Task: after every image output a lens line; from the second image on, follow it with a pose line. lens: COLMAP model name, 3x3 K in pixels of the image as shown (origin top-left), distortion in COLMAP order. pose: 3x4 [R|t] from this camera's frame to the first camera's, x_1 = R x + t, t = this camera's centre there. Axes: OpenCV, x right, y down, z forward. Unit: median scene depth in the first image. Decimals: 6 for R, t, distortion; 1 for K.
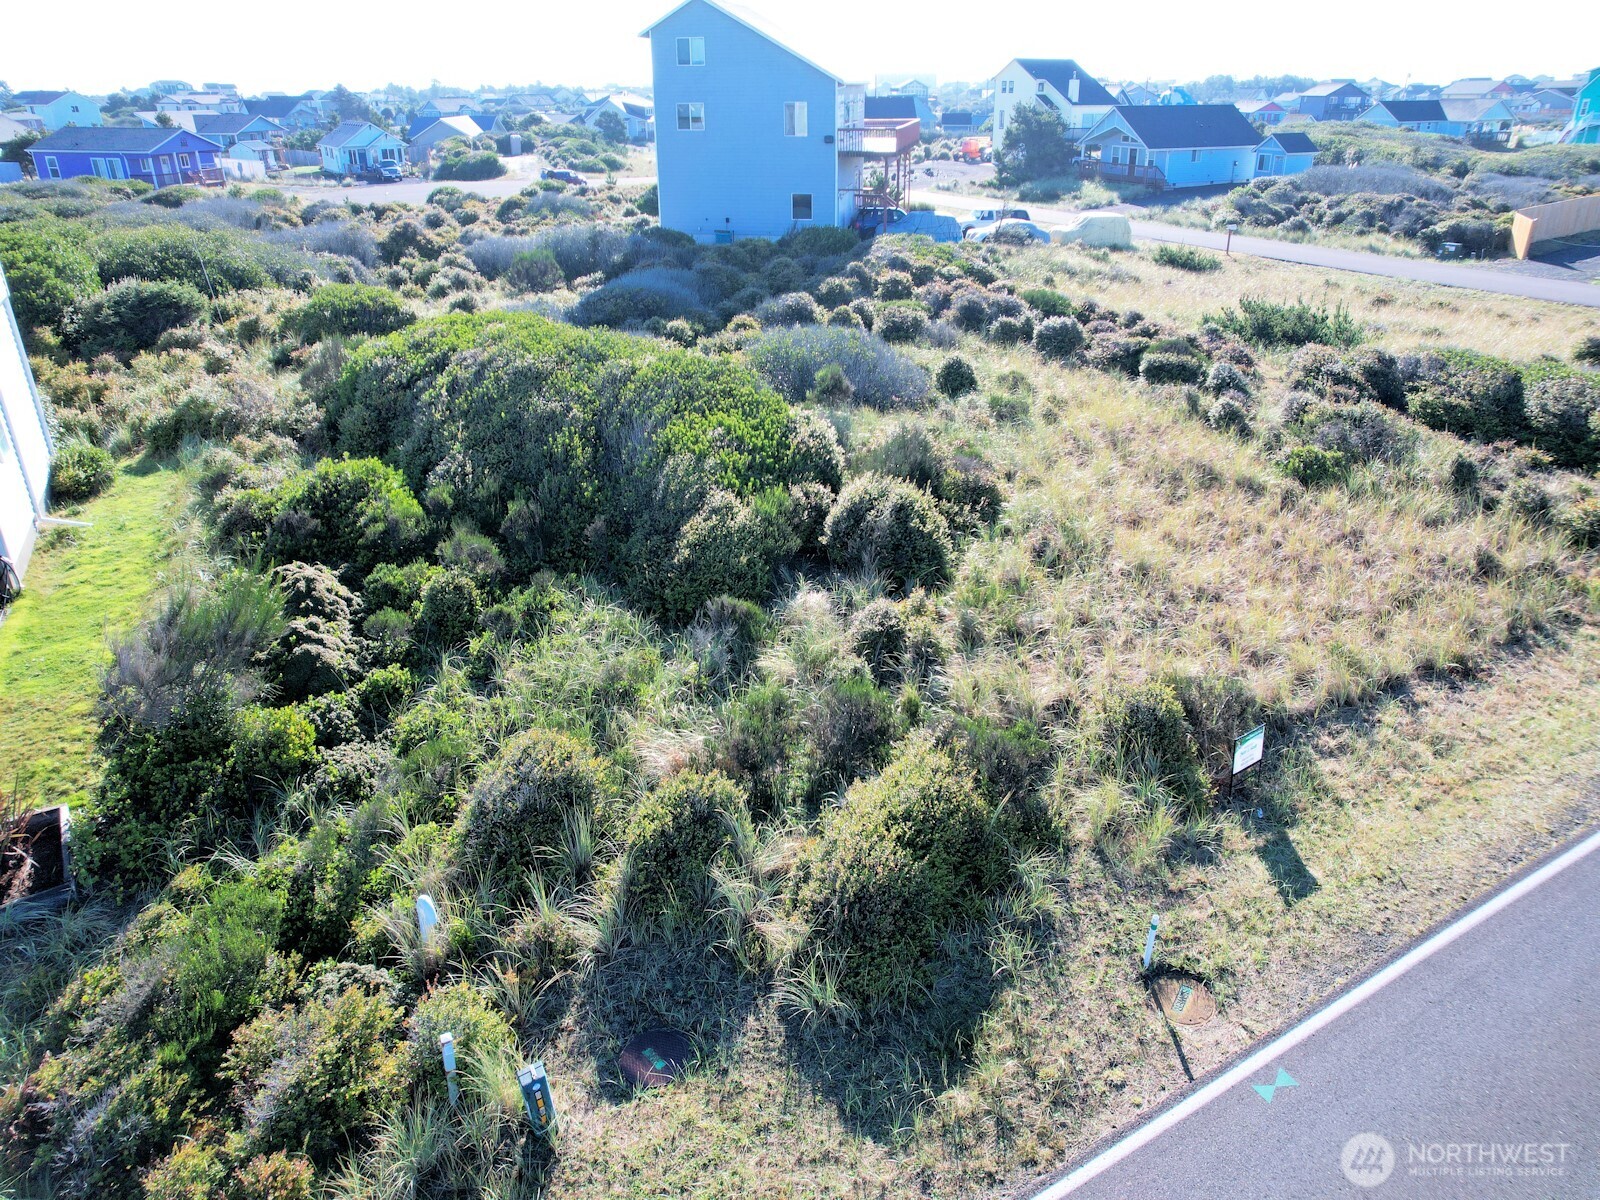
lens RADIAL K [[1027.5, 0, 809.0], [0, 1027.5, 511.6], [0, 0, 1]] dist [-0.086496, 0.091137]
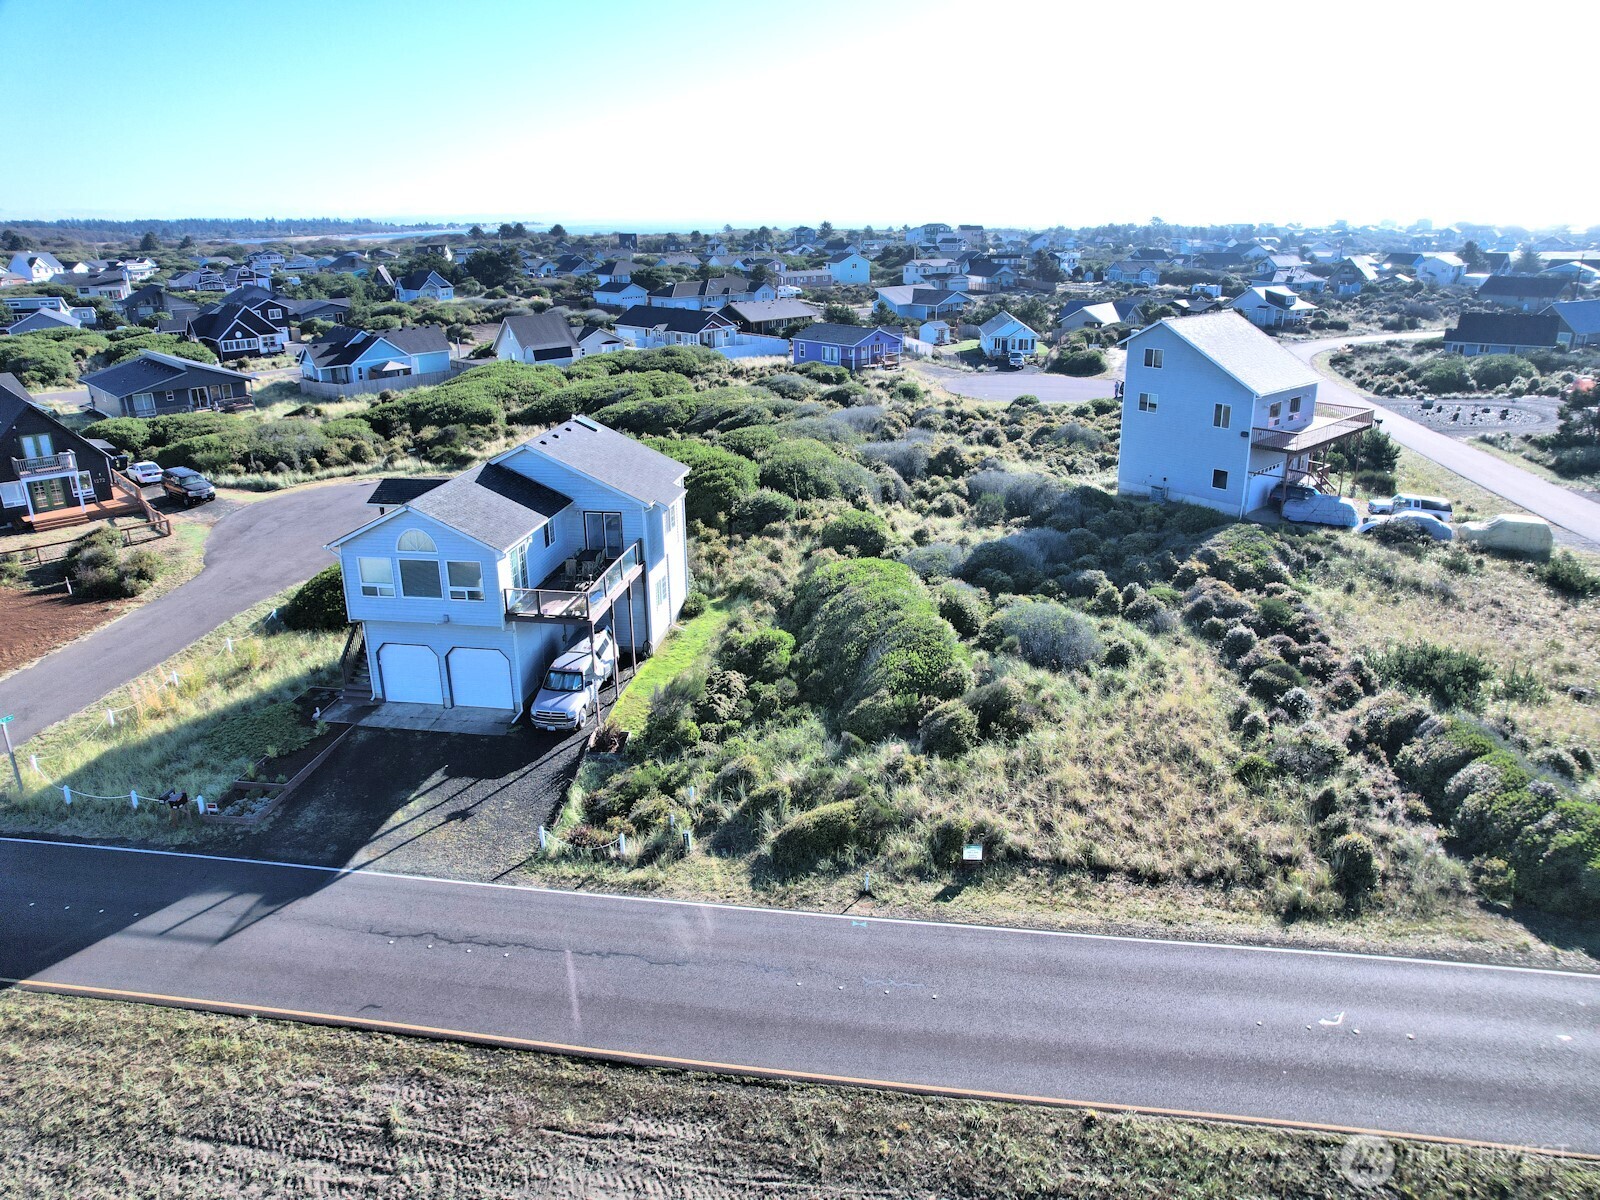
lens RADIAL K [[1033.8, 0, 821.2], [0, 1033.8, 549.9], [0, 0, 1]] dist [-0.067821, 0.047028]
pose [[0.794962, 0.191152, -0.575757, 0.828553], [-0.231735, 0.972774, 0.003000, -0.230808], [0.560655, 0.131038, 0.817615, -0.772863]]
